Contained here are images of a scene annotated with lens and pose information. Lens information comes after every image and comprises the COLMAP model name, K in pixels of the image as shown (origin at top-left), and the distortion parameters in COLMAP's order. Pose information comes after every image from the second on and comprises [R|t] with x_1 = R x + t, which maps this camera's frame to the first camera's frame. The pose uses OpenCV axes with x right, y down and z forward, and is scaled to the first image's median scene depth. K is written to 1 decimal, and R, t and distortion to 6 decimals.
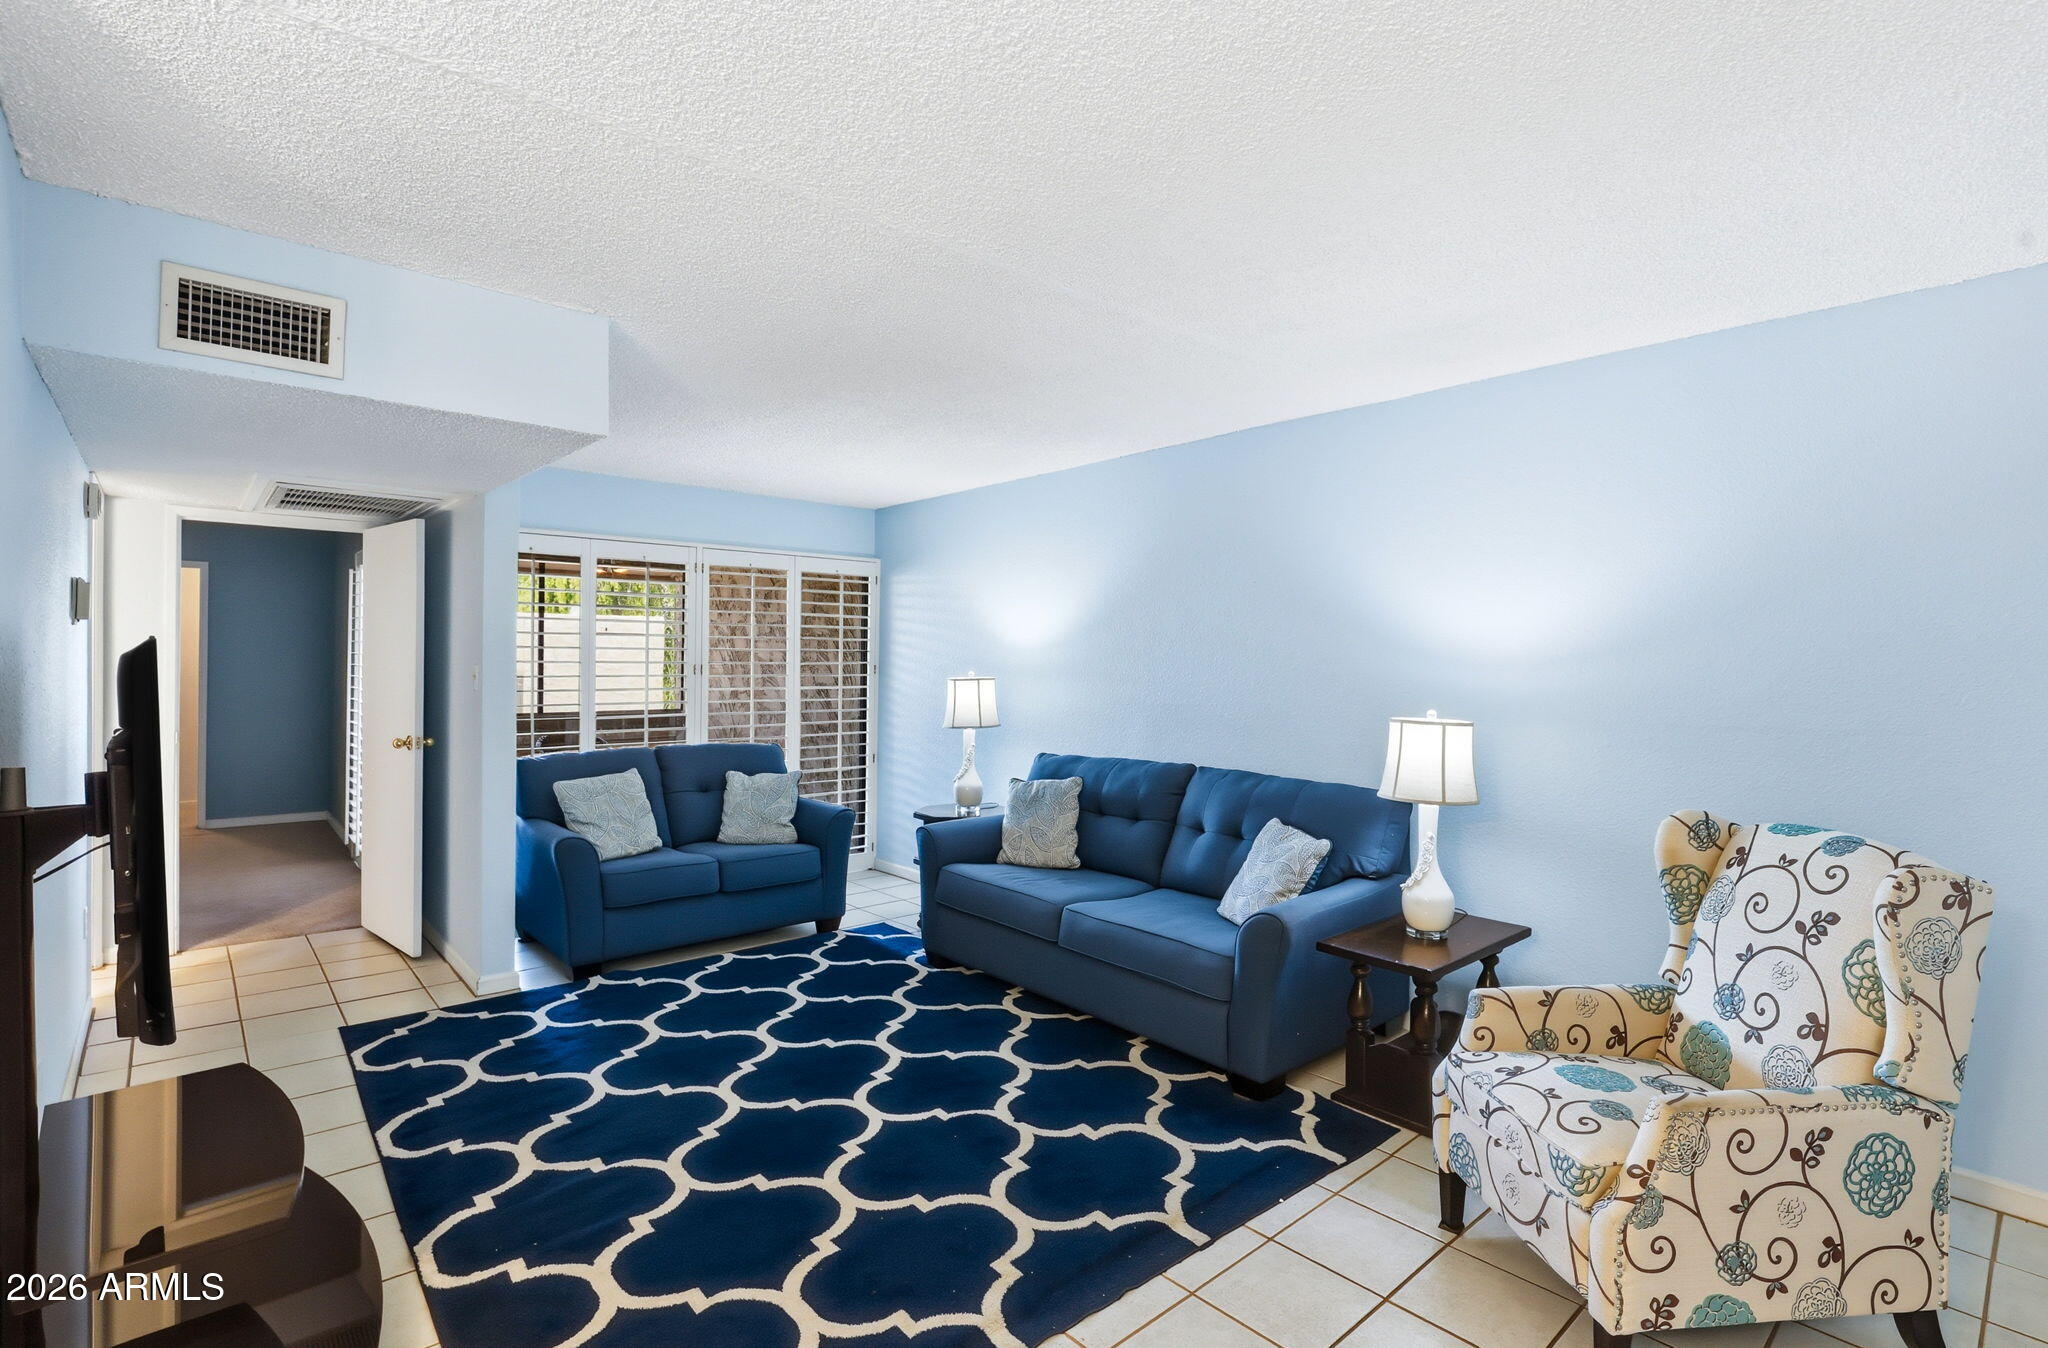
lens RADIAL K [[976.5, 0, 1017.7], [0, 976.5, 642.9], [0, 0, 1]] dist [-0.018912, 0.000713]
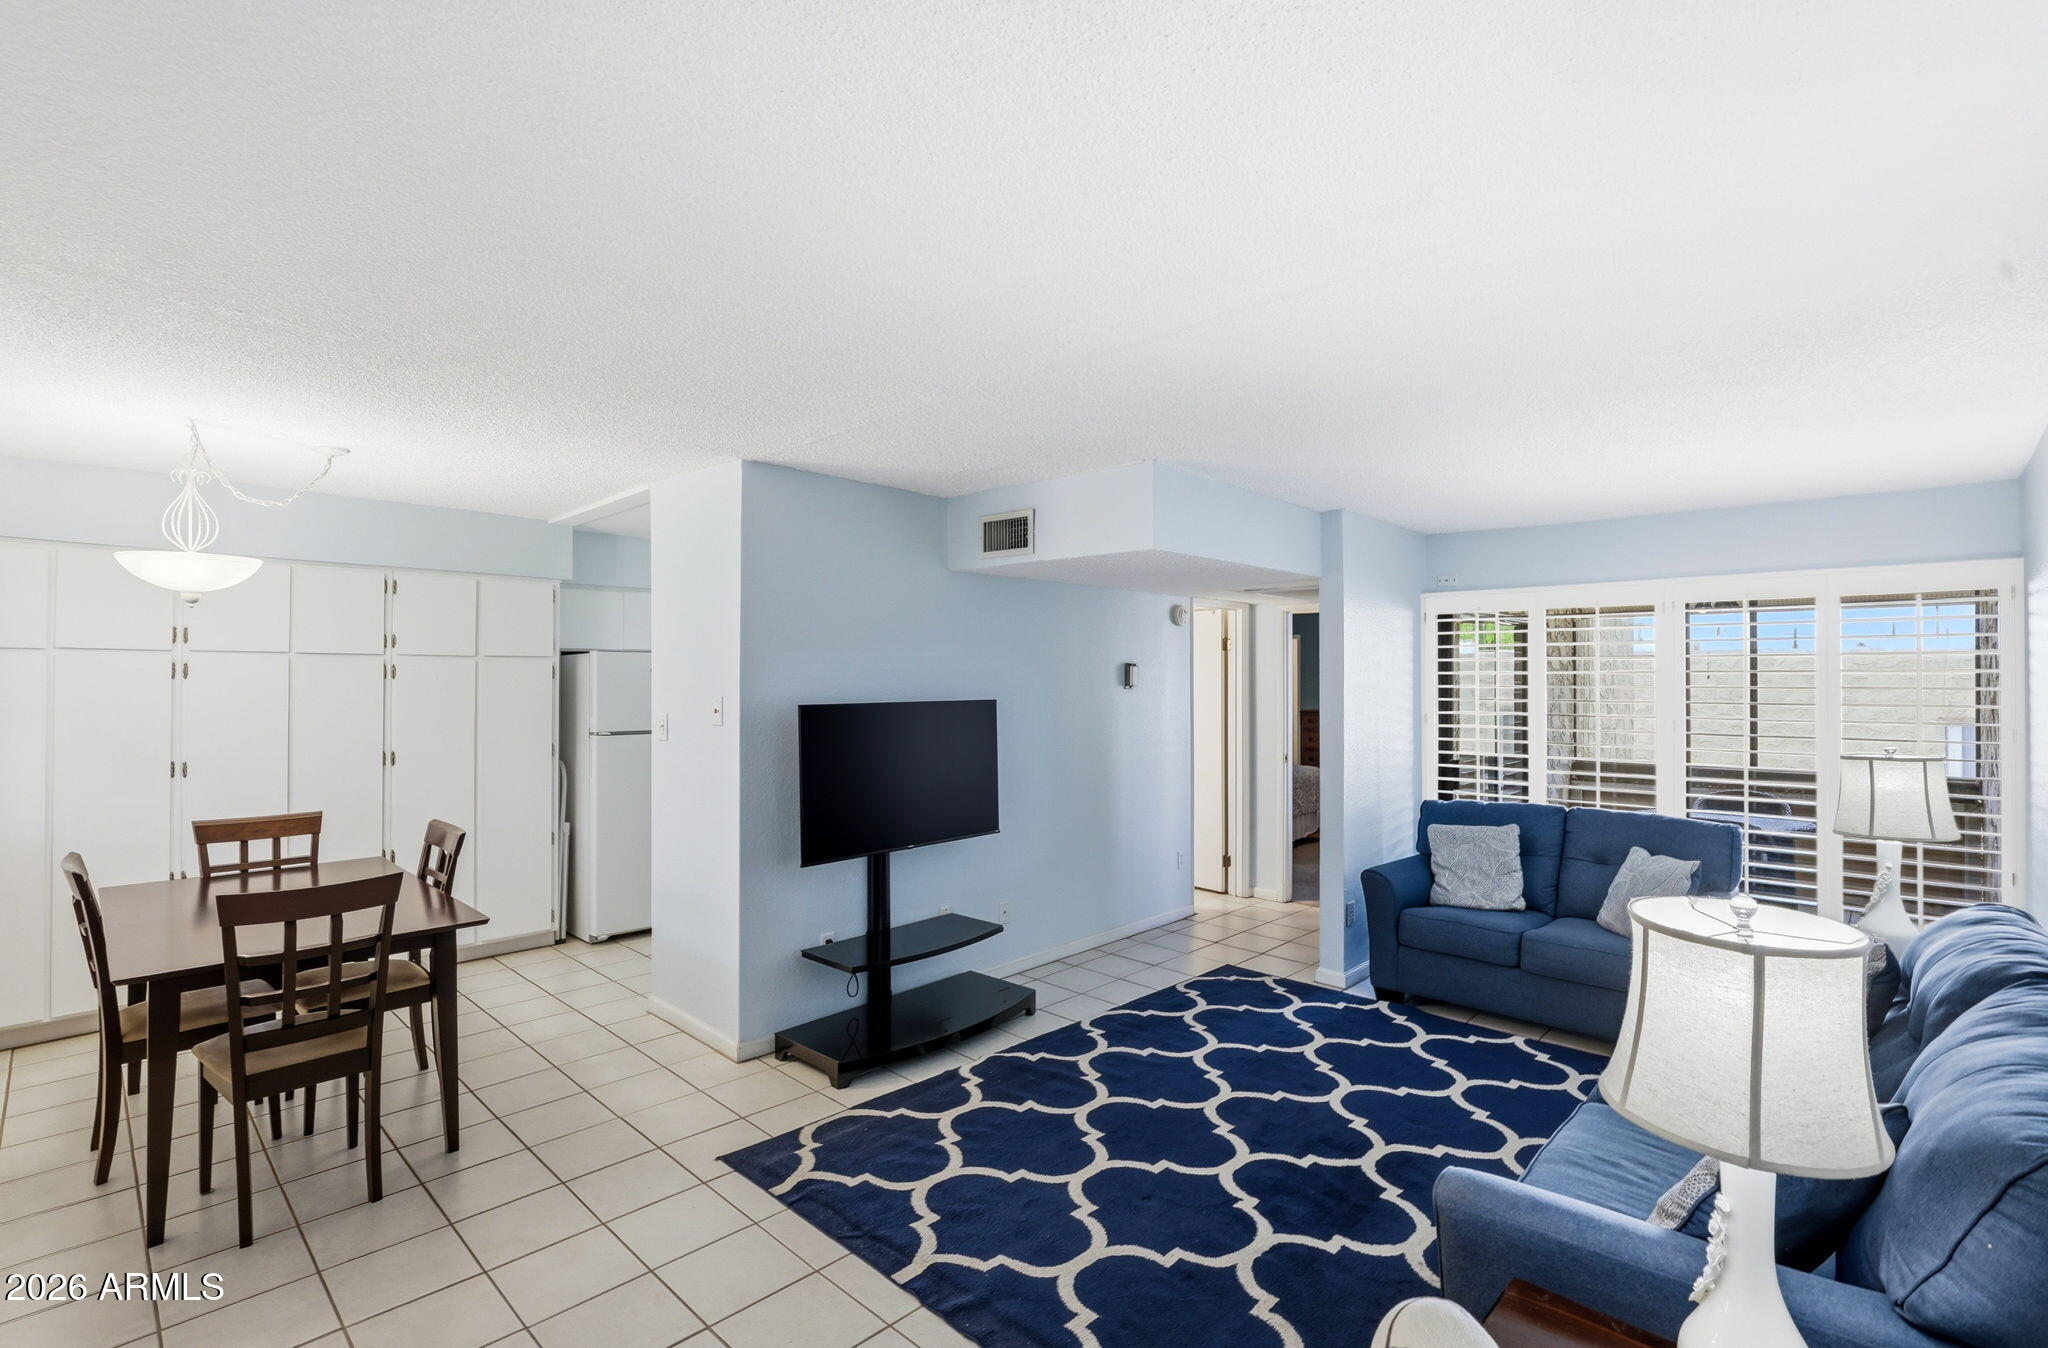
lens RADIAL K [[938.5, 0, 1024.0], [0, 938.5, 674.0], [0, 0, 1]] dist [-0.007420, -0.000135]
pose [[0.093745, -0.014392, -0.995492, 0.713255], [0.011507, 0.999844, -0.013371, -0.022002], [0.995530, -0.010201, 0.093896, 0.602479]]
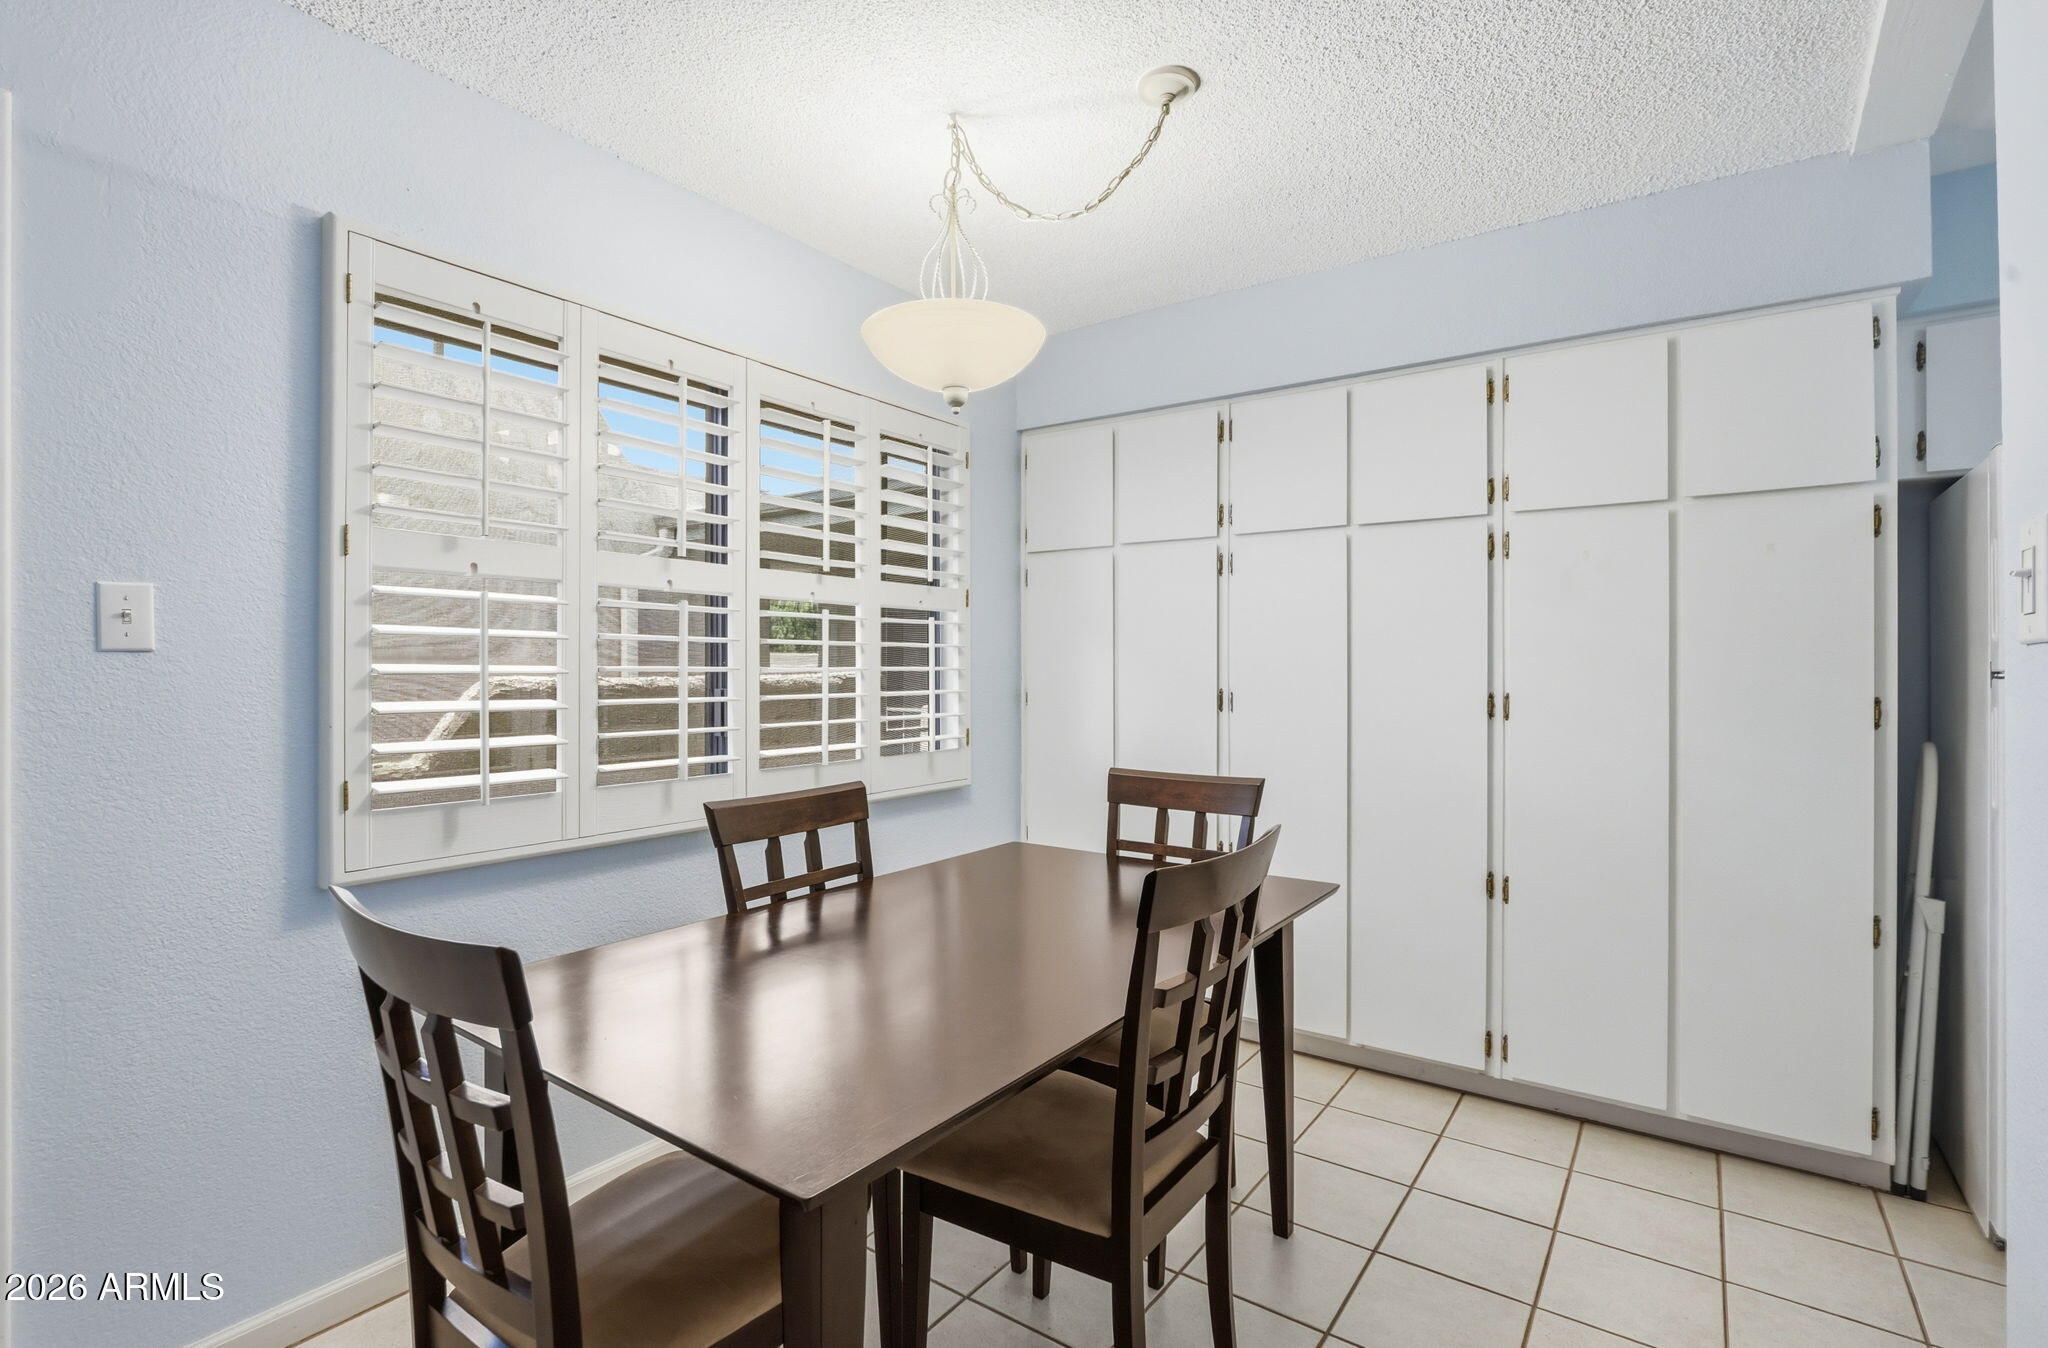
lens RADIAL K [[926.3, 0, 1041.7], [0, 926.3, 674.8], [0, 0, 1]] dist [-0.015939, 0.000840]
pose [[-0.971119, -0.007627, -0.238475, -0.219188], [-0.004702, 0.999907, -0.012832, 0.059922], [0.238550, -0.011340, -0.971064, 0.429524]]
